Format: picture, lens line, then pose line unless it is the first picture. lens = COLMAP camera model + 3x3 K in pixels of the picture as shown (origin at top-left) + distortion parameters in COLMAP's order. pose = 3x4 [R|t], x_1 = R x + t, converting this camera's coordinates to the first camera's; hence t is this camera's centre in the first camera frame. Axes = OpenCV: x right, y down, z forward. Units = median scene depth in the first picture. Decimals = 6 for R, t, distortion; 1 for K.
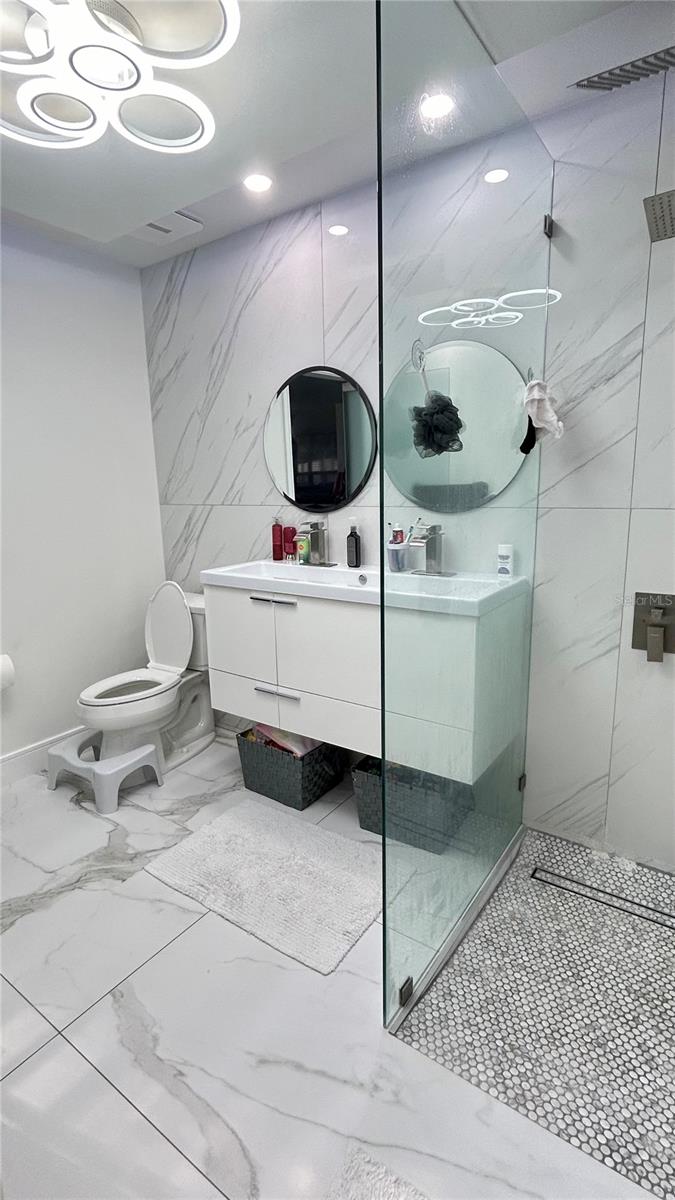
lens RADIAL K [[569.3, 0, 338.2], [0, 569.3, 603.4], [0, 0, 1]] dist [0.002891, 0.000617]
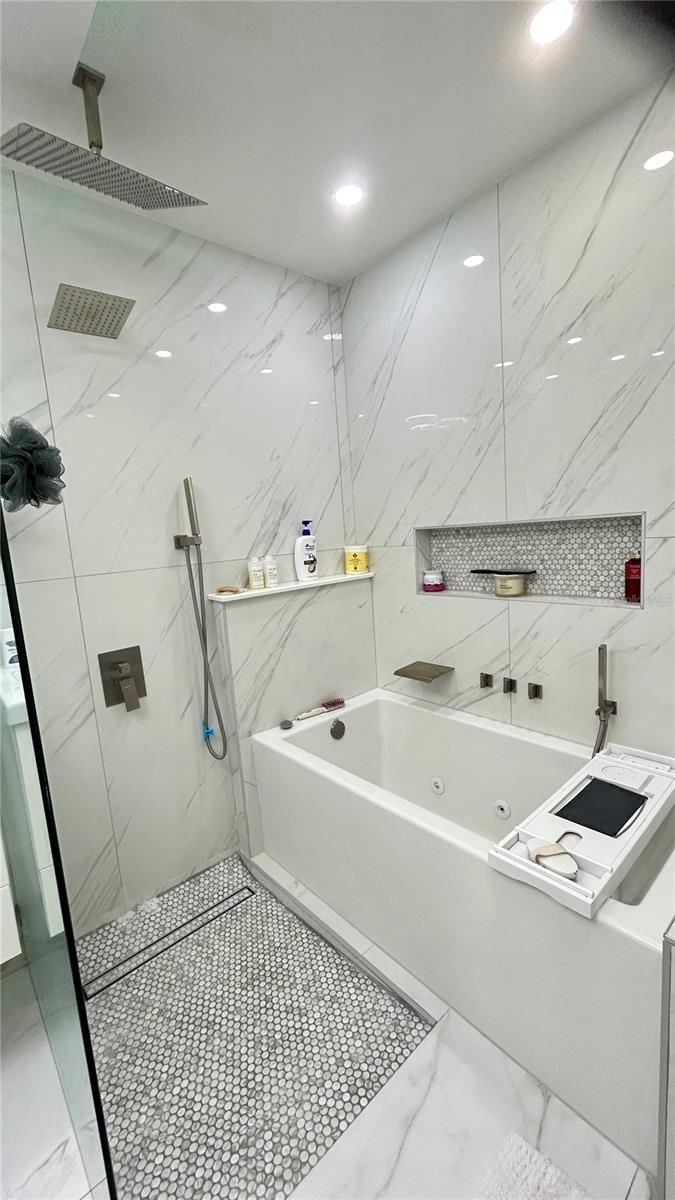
lens RADIAL K [[480.7, 0, 336.4], [0, 480.7, 594.7], [0, 0, 1]] dist [-0.004721, -0.001094]
pose [[0.230321, -0.123666, 0.965225, -0.237933], [0.270553, 0.960923, 0.058555, -0.063244], [-0.934748, 0.247658, 0.254779, 0.364429]]
